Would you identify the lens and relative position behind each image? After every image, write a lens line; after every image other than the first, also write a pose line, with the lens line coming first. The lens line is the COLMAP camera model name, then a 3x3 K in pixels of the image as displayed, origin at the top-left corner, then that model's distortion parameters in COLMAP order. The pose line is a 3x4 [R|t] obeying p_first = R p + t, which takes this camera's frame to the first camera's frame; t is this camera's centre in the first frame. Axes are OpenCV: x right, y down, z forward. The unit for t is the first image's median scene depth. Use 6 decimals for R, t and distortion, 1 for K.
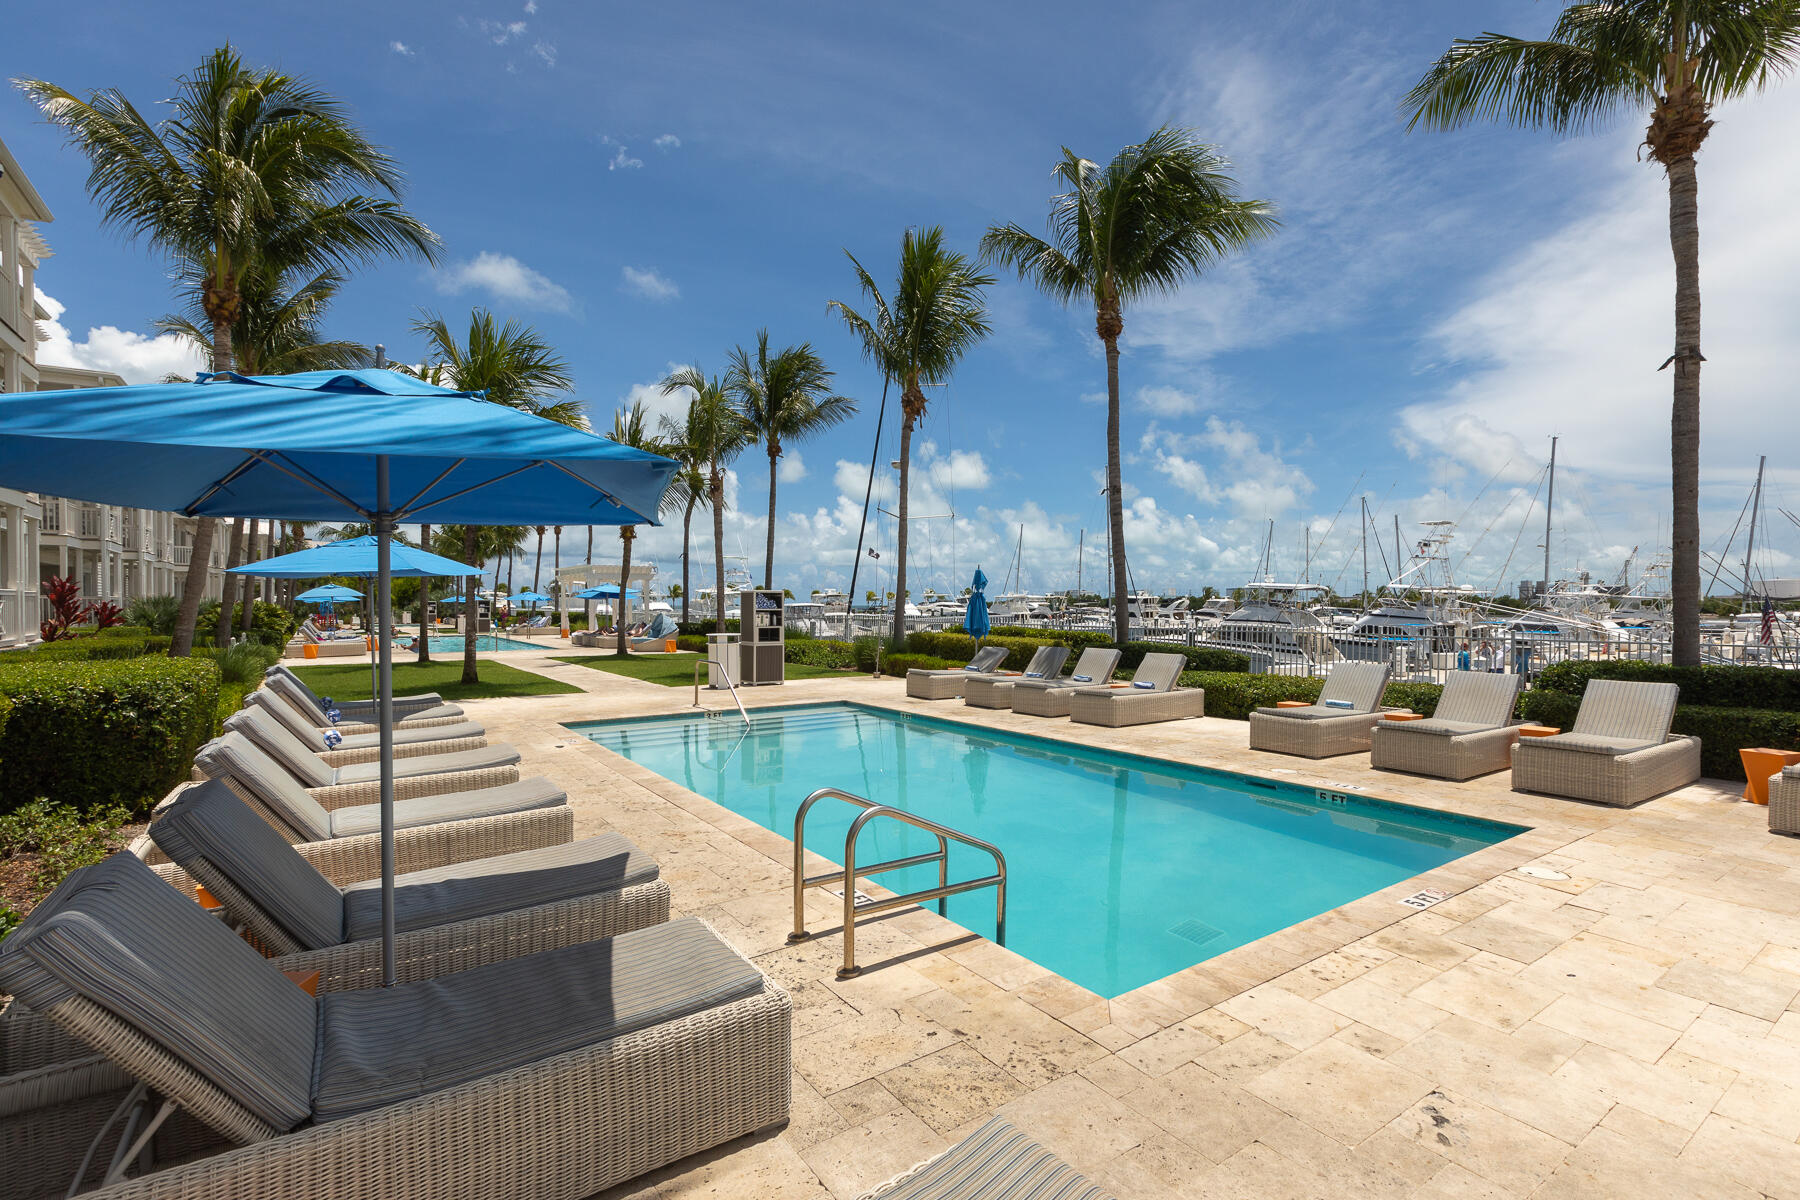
lens RADIAL K [[810.6, 0, 893.2], [0, 810.6, 602.3], [0, 0, 1]] dist [0.007054, -0.000551]
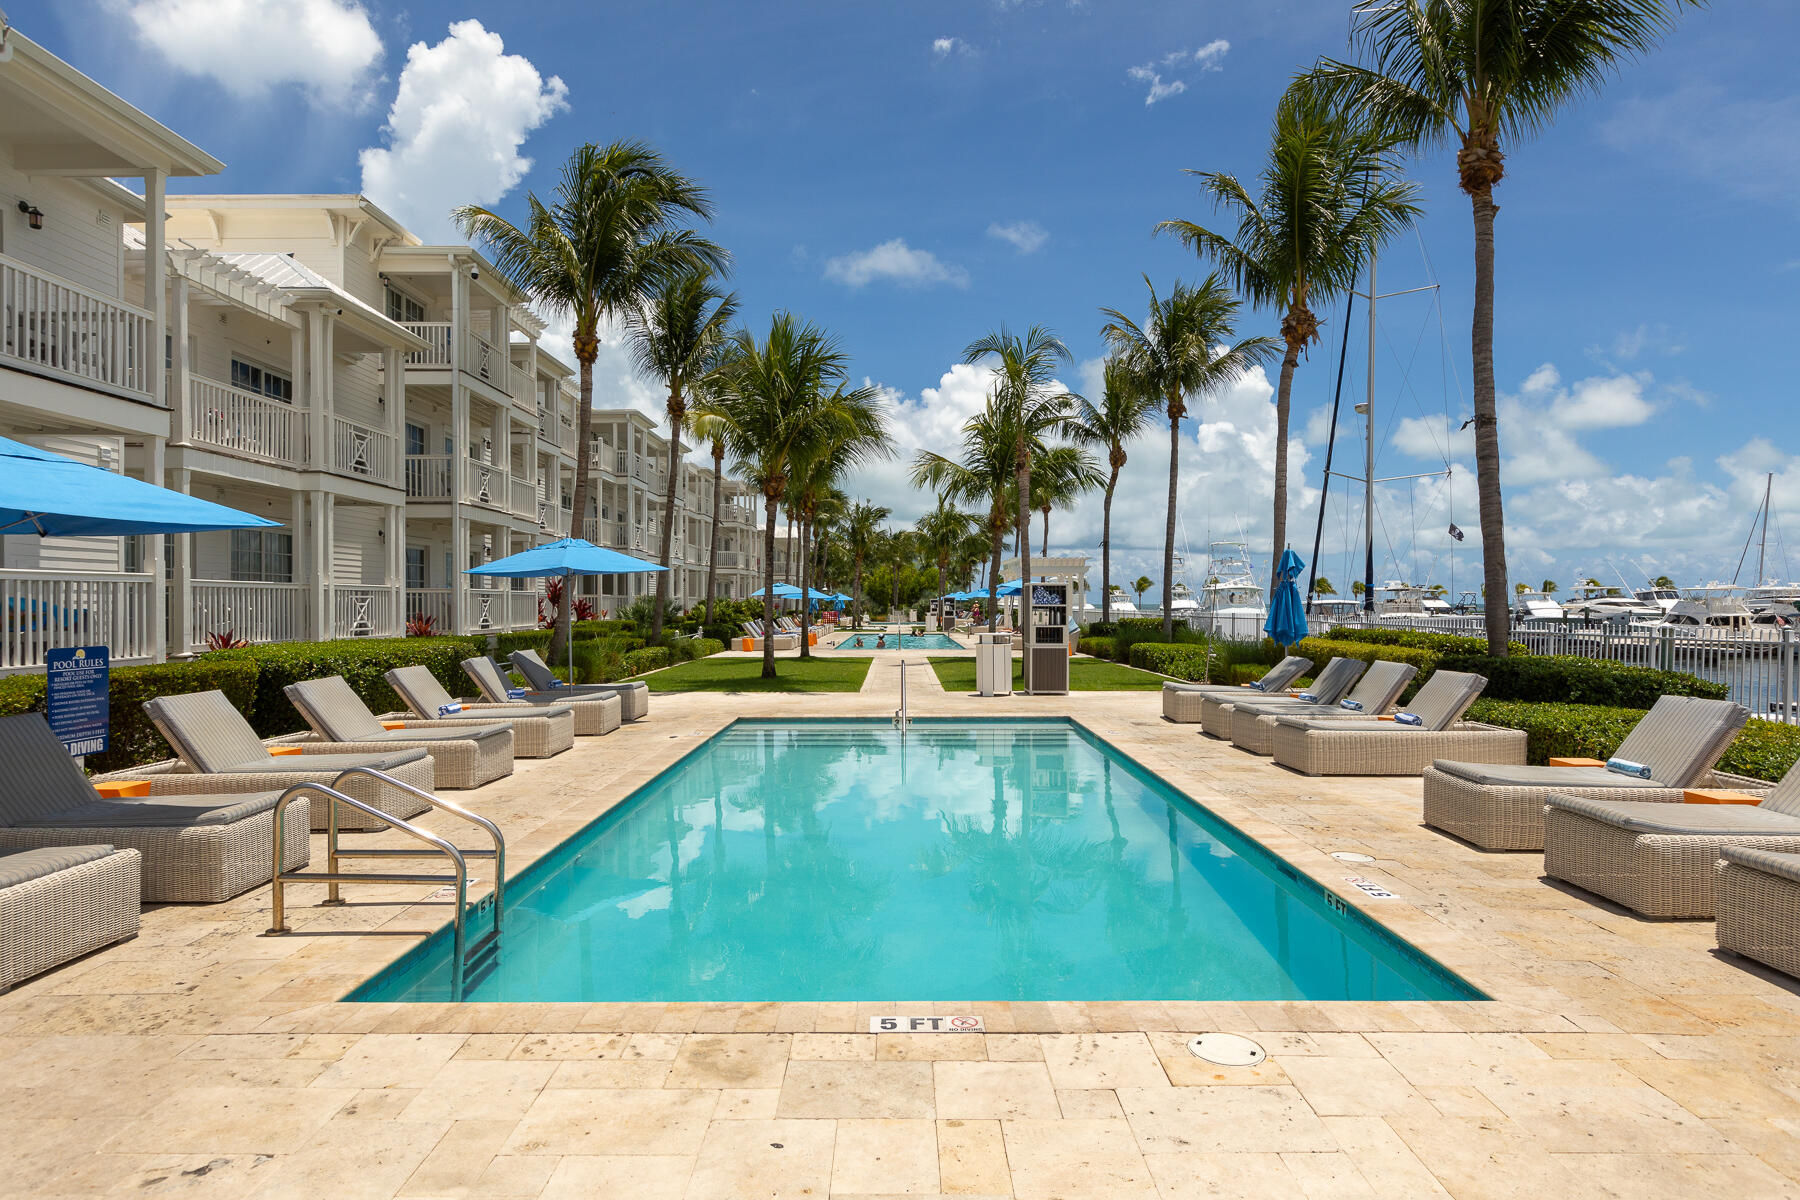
lens RADIAL K [[960.9, 0, 900.0], [0, 960.9, 600.0], [0, 0, 1]] dist [-0.001810, -0.001083]
pose [[0.824157, -0.003548, -0.566351, 0.993106], [0.003607, 0.999993, -0.001016, 0.012784], [0.566351, -0.001206, 0.824164, 0.305509]]
